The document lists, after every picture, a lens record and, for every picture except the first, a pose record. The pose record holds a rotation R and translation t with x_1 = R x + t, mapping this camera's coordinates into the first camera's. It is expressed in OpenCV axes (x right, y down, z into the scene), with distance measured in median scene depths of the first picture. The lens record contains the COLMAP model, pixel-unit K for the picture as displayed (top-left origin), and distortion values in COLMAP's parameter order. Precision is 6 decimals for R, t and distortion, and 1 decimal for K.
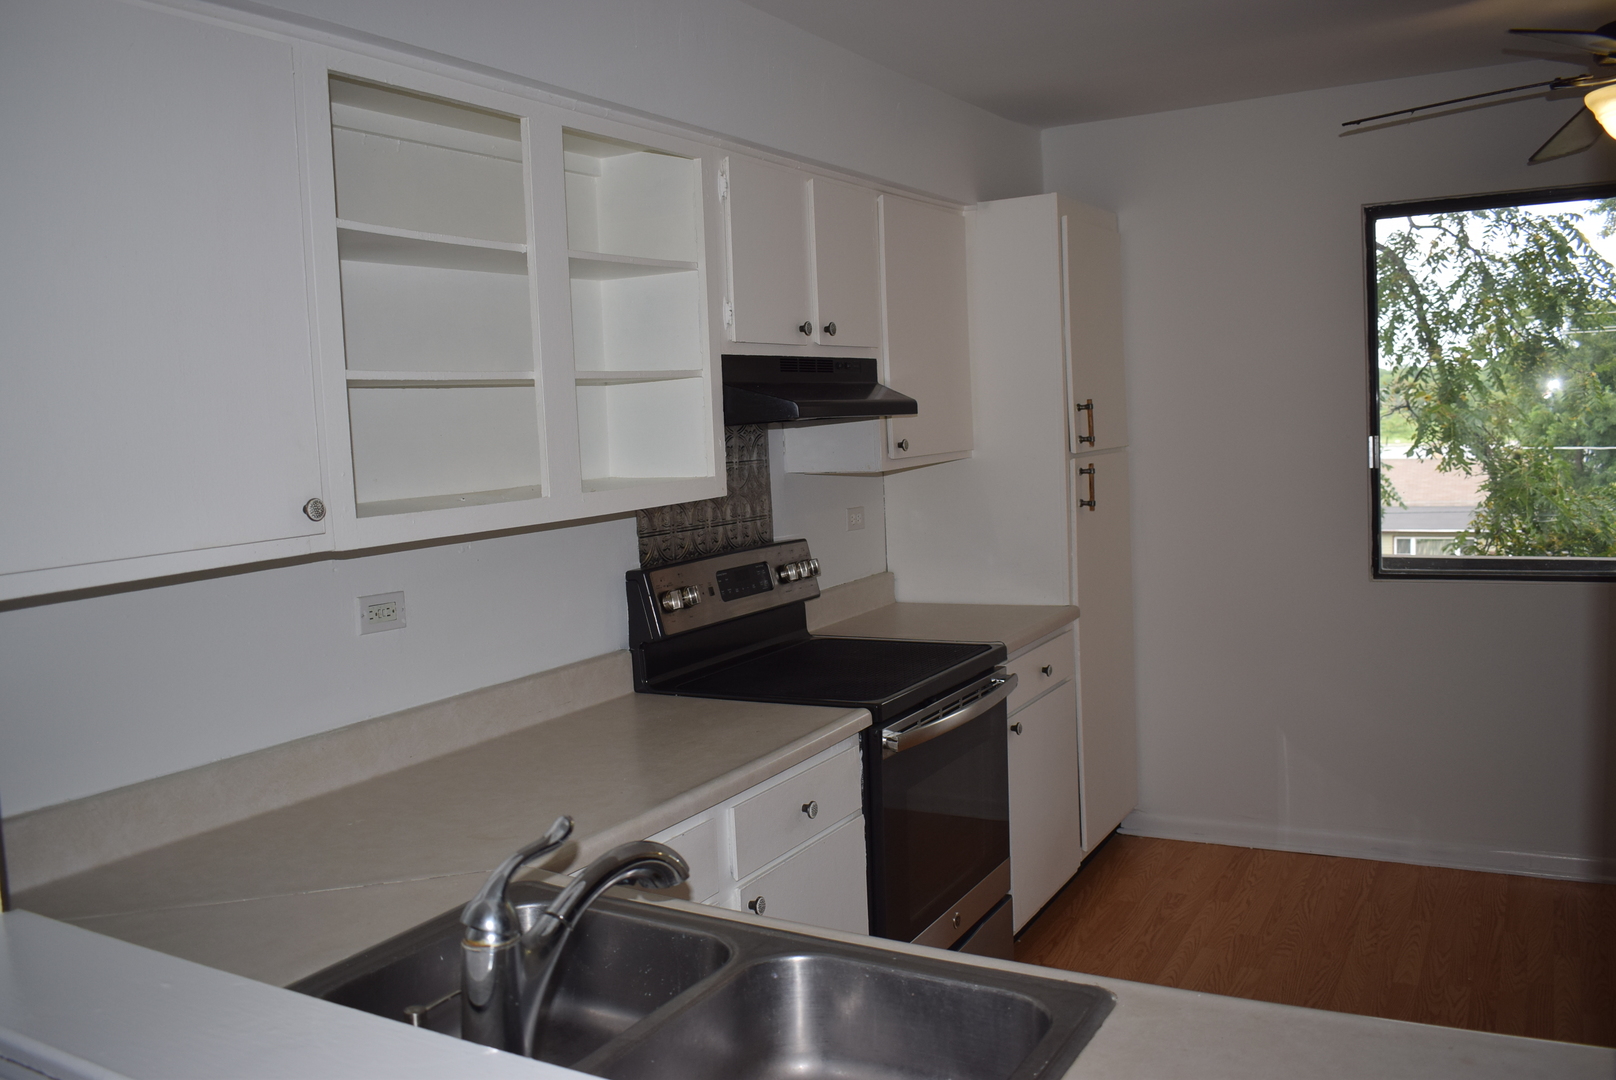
lens RADIAL K [[1316.4, 0, 808.0], [0, 1316.4, 540.0], [0, 0, 1]] dist [-0.099341, 0.014659]
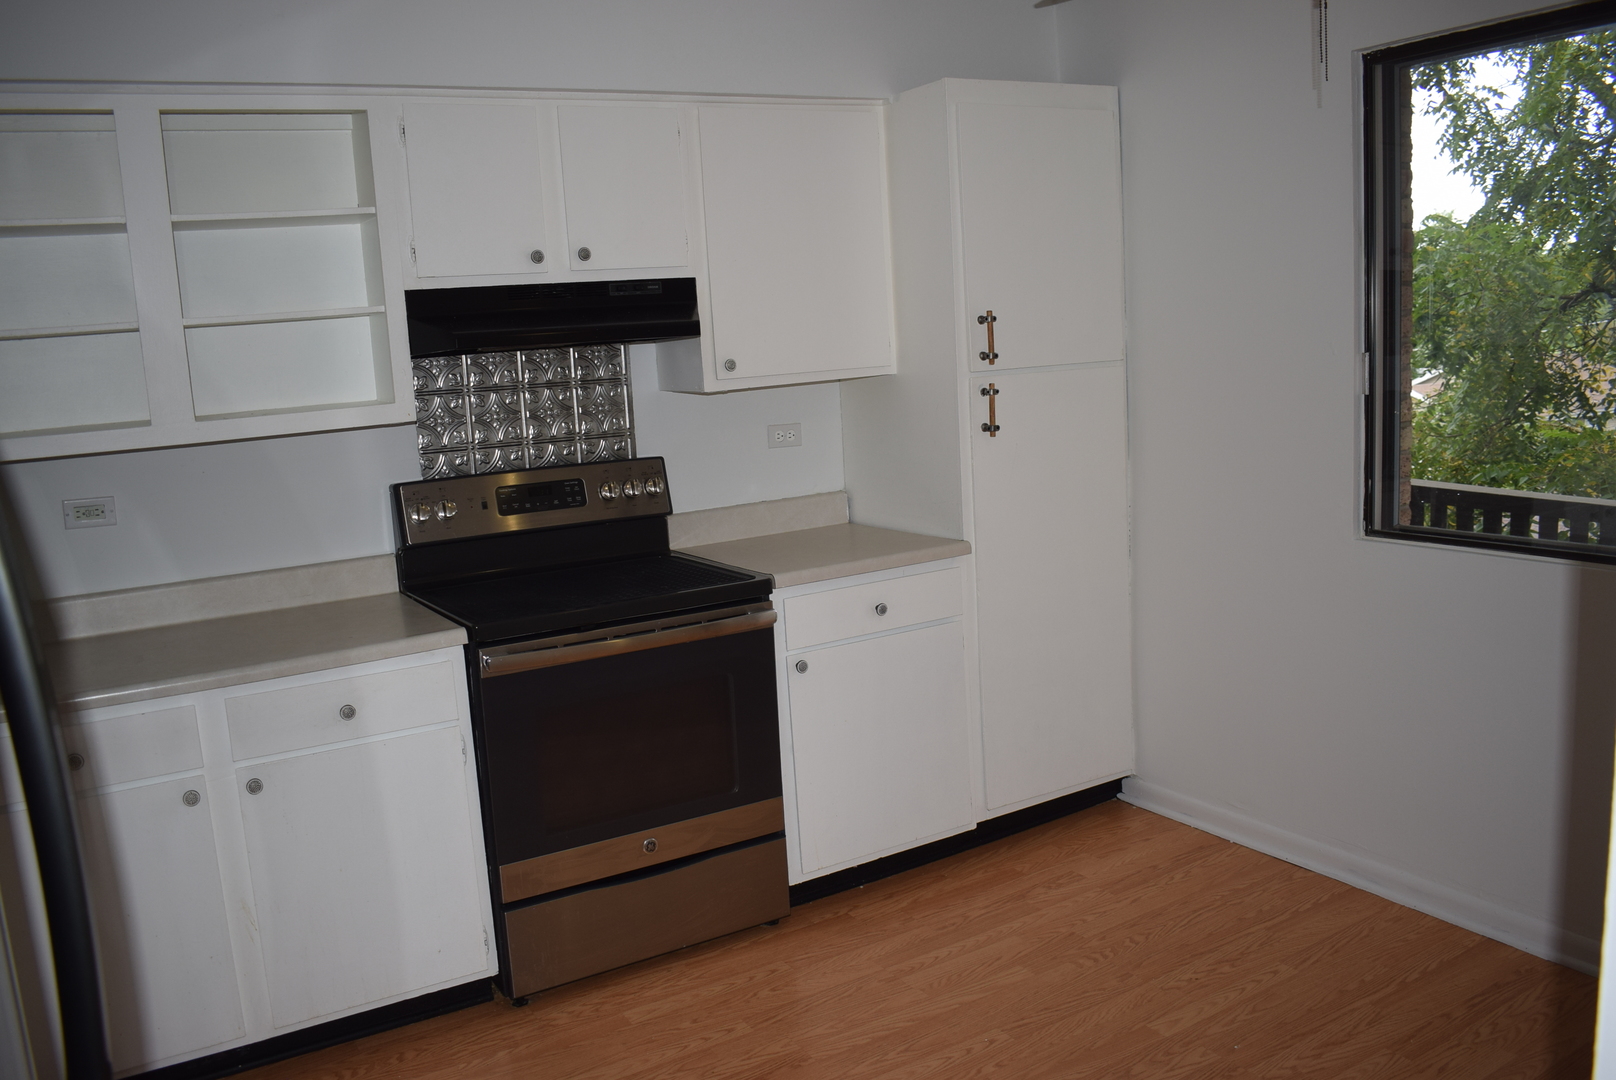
lens RADIAL K [[1316.4, 0, 808.0], [0, 1316.4, 540.0], [0, 0, 1]] dist [-0.099341, 0.014659]
pose [[0.869211, 0.070336, -0.489413, 0.642000], [-0.026542, 0.995041, 0.095863, -0.040180], [0.493728, -0.070335, 0.866767, 0.185092]]
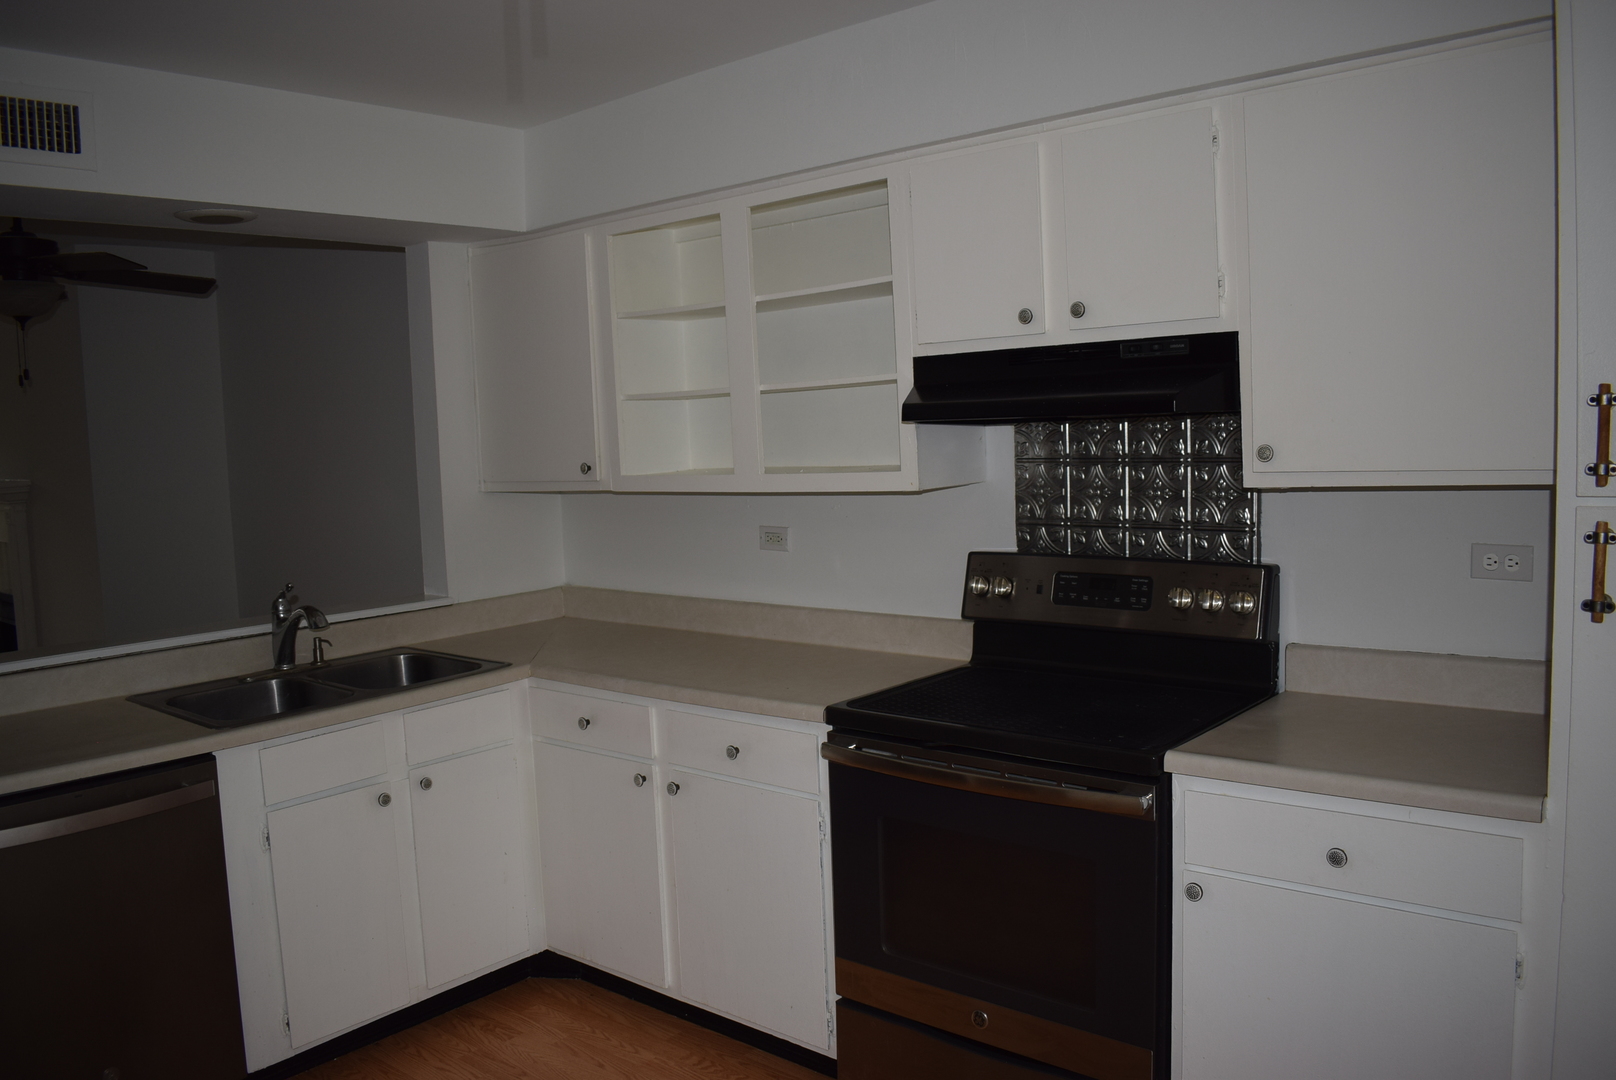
lens RADIAL K [[1264.7, 0, 861.8], [0, 1264.7, 512.7], [0, 0, 1]] dist [-0.063708, 0.002705]
pose [[-0.161662, 0.111985, -0.980472, 0.804556], [-0.051458, 0.991232, 0.121699, -0.116601], [0.985504, 0.070128, -0.154482, 0.946509]]
